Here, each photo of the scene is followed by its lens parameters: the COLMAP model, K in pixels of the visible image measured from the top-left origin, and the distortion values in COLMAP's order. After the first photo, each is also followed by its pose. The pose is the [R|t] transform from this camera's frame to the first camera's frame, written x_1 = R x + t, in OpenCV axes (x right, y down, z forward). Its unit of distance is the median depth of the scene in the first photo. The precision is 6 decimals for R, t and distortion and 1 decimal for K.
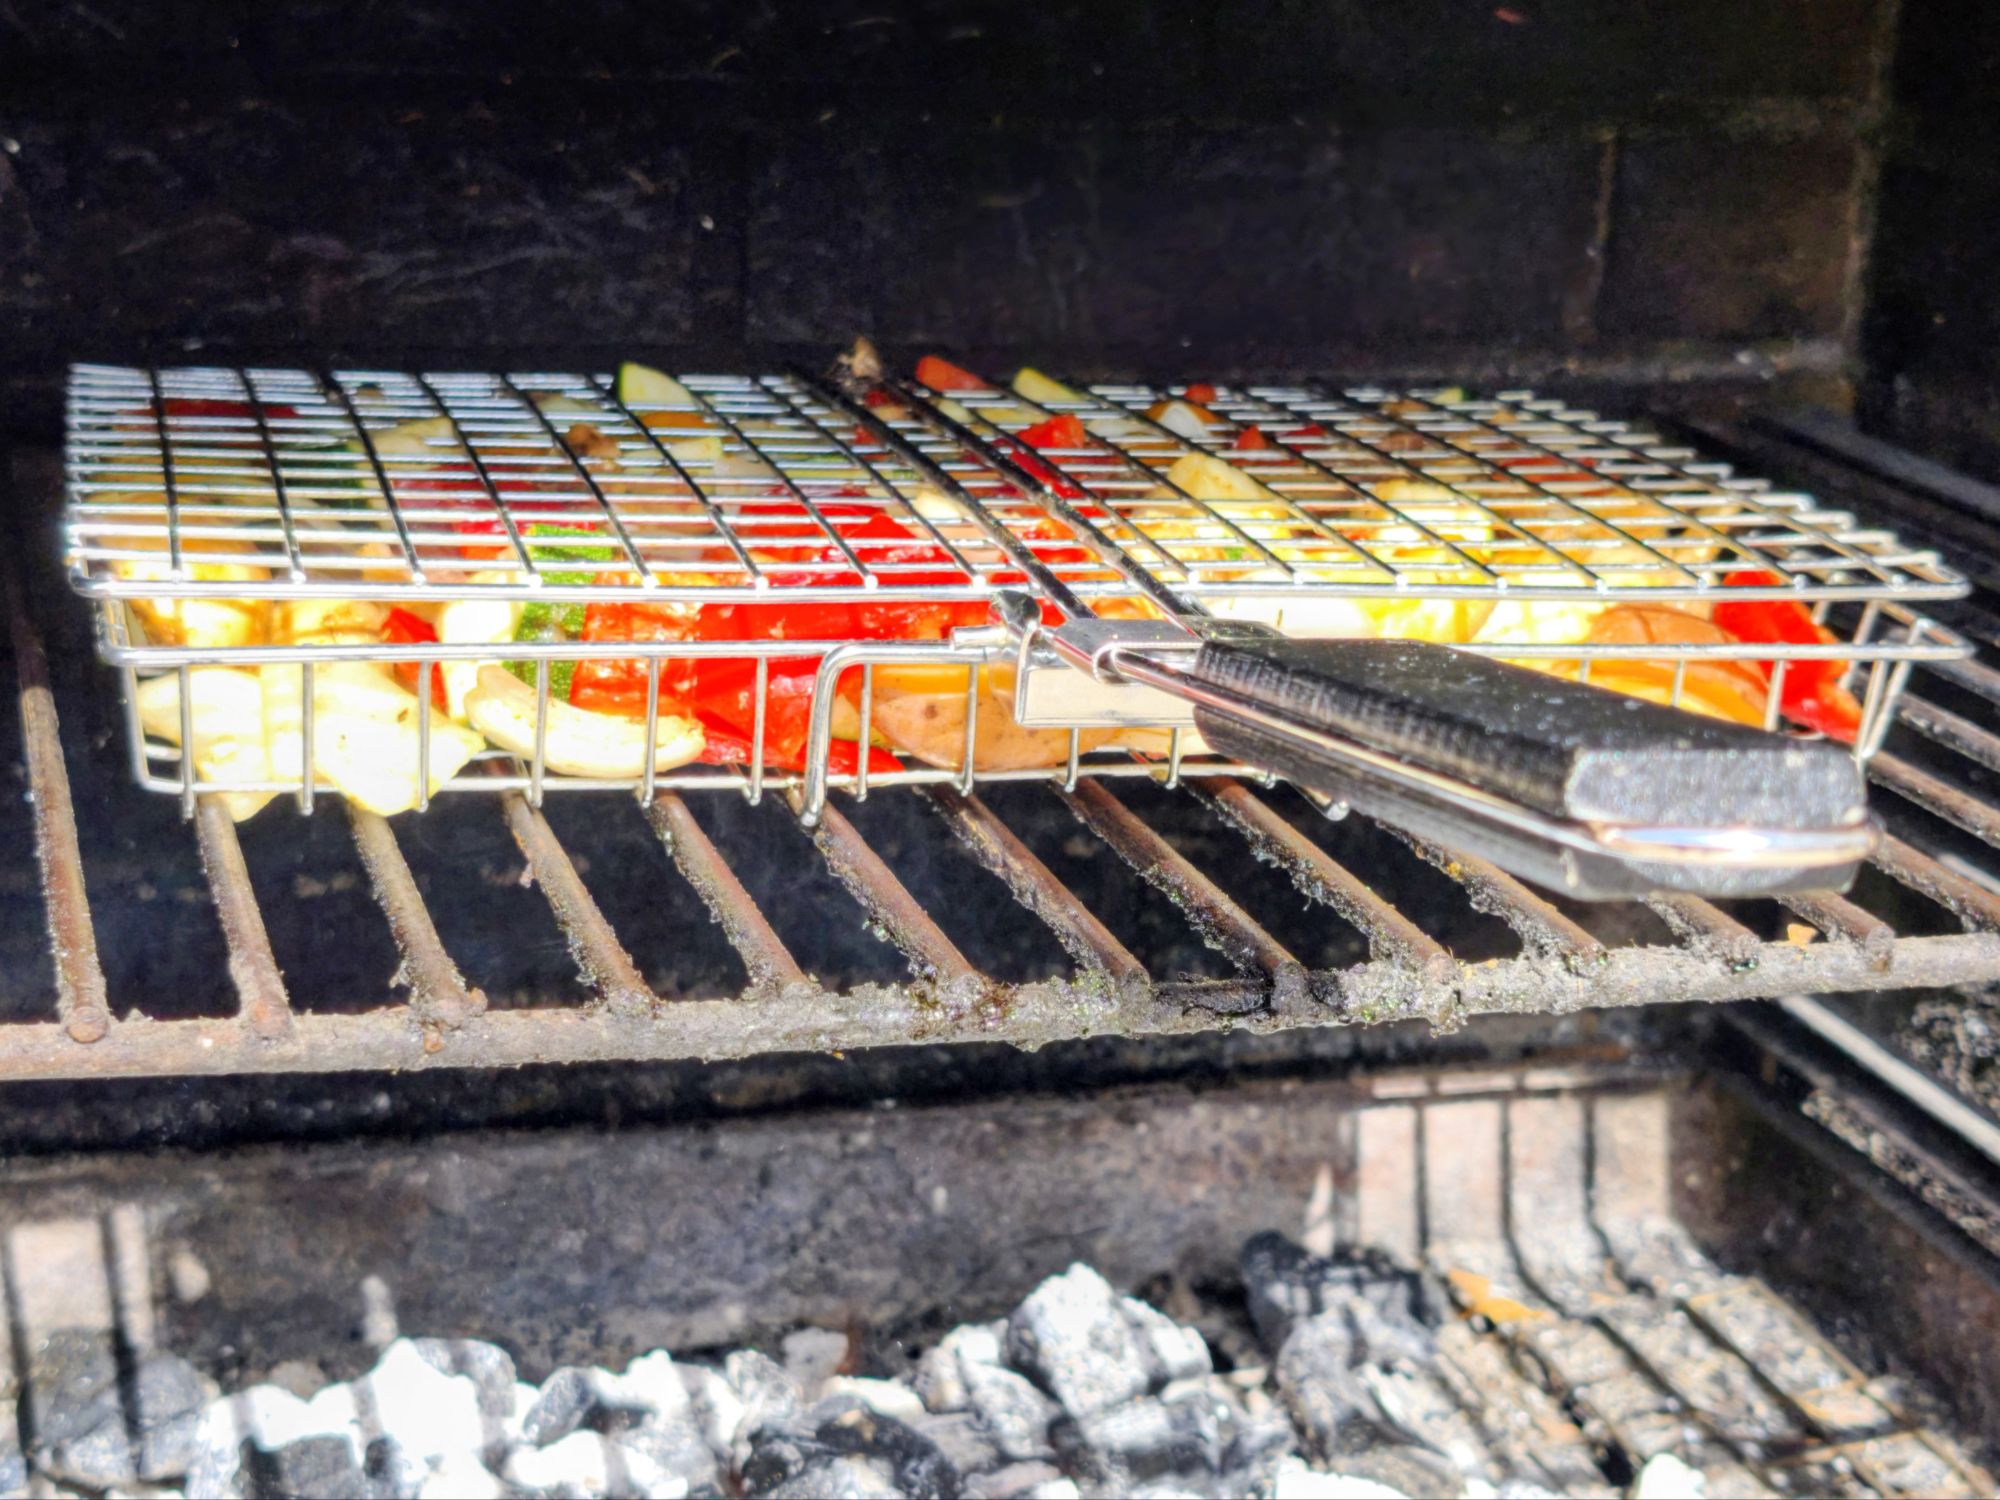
lens RADIAL K [[3485.4, 0, 1000.0], [0, 3485.4, 750.0], [0, 0, 1]] dist [0.133484, -0.210044]
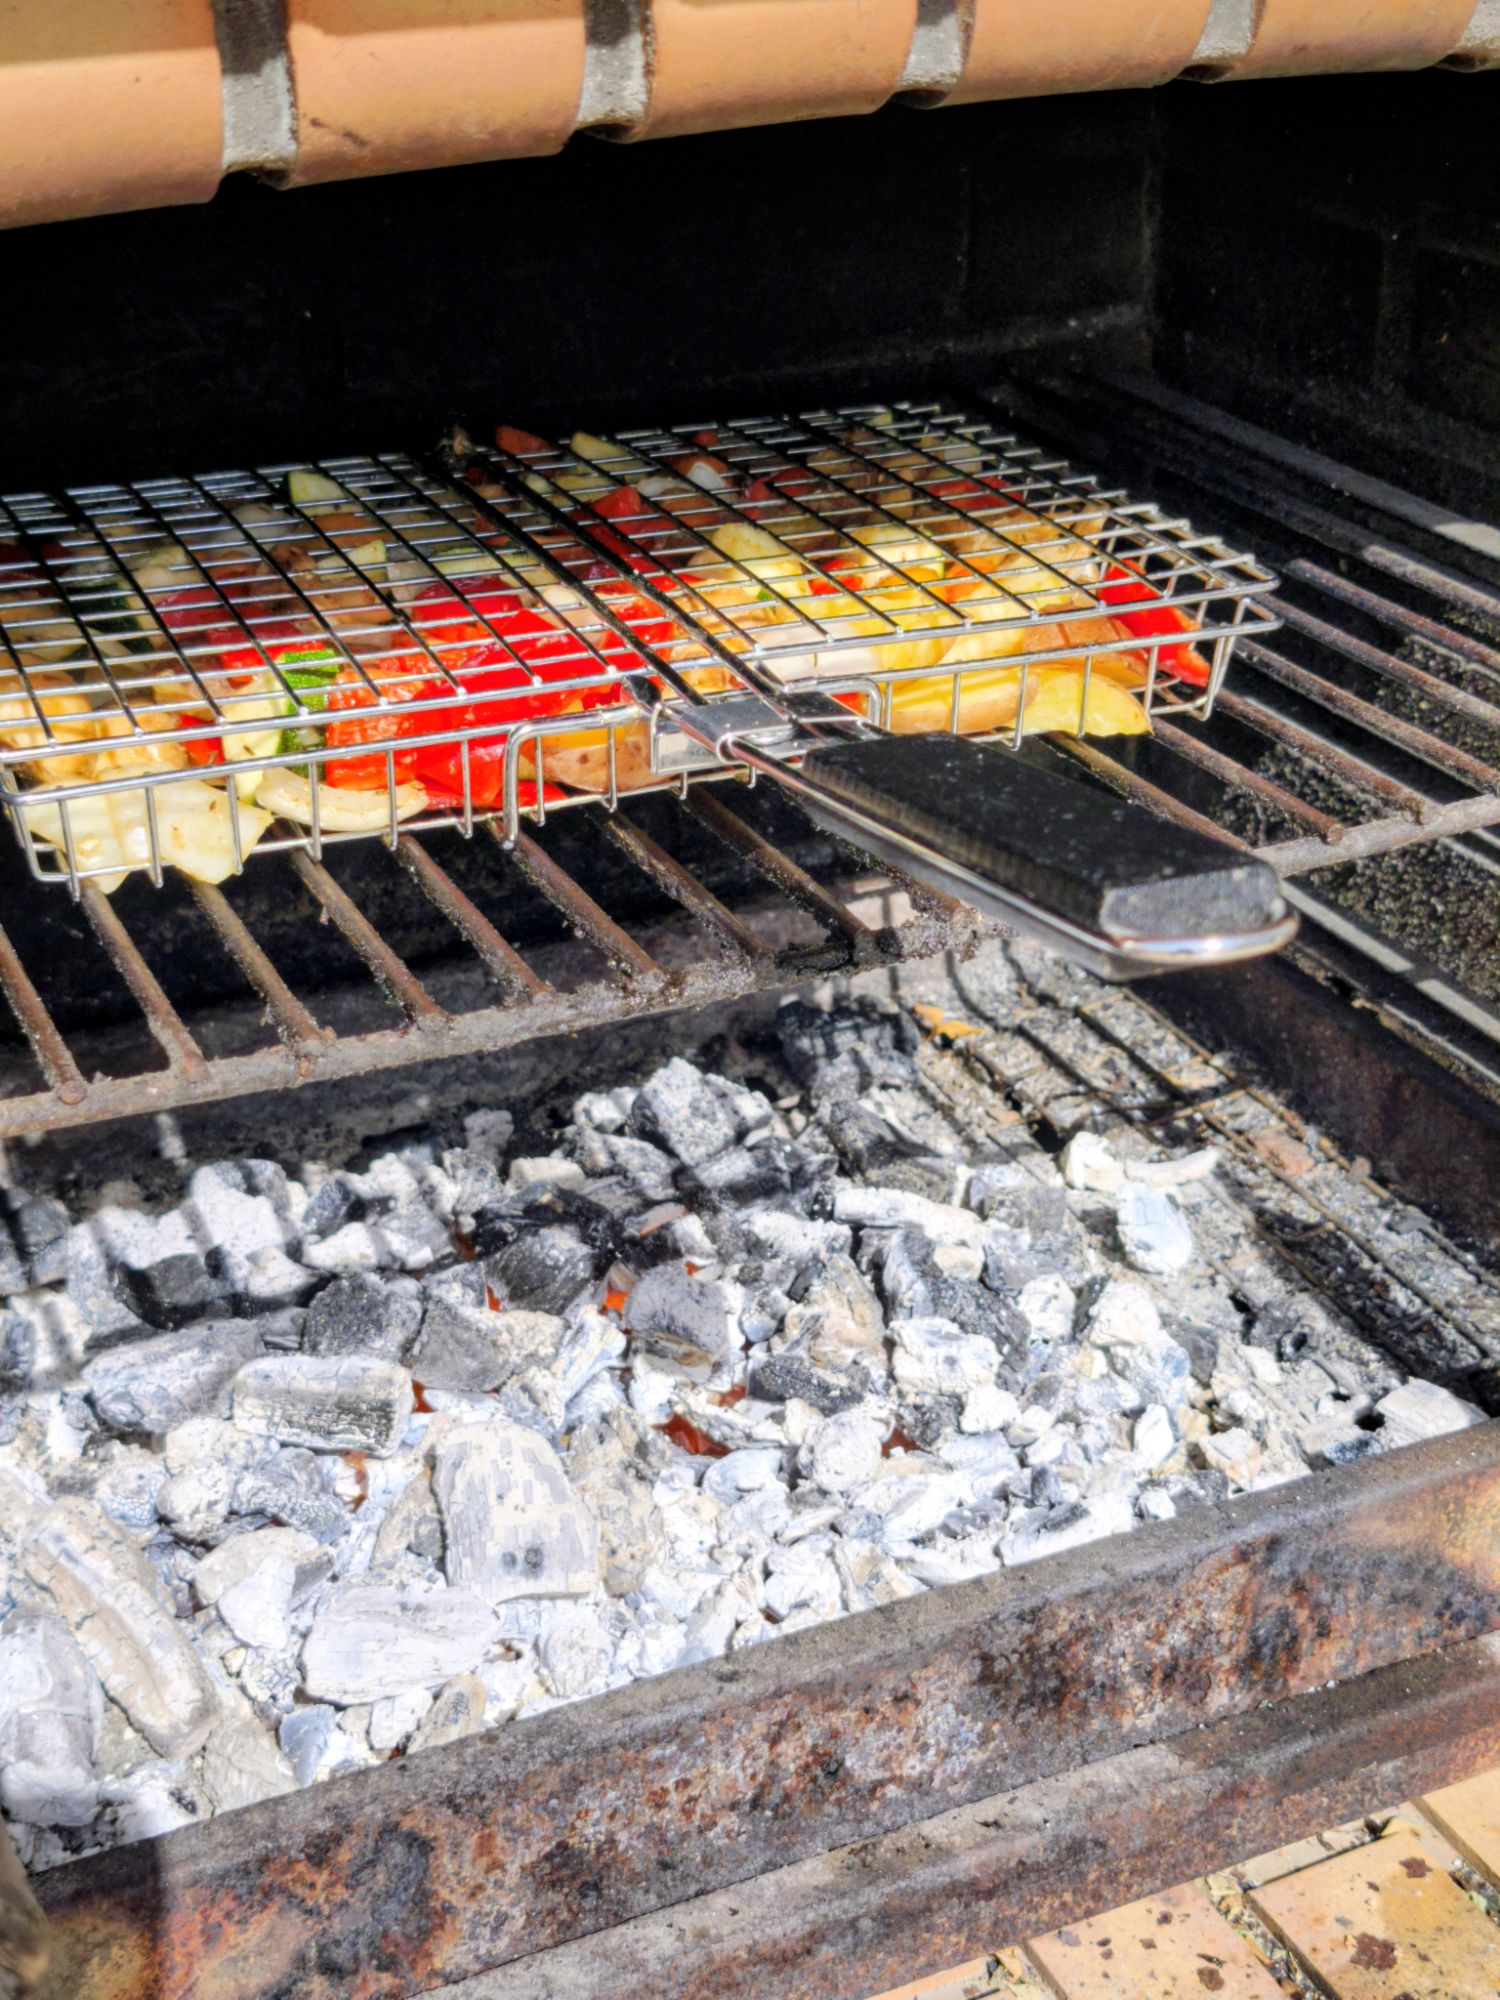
lens RADIAL K [[2660.8, 0, 750.0], [0, 2660.8, 1000.0], [0, 0, 1]] dist [0.301181, -1.300302]
pose [[0.989198, -0.116405, 0.089095, -0.043975], [0.098062, 0.977252, 0.188047, -0.081488], [-0.108958, -0.177278, 0.978111, -0.068081]]
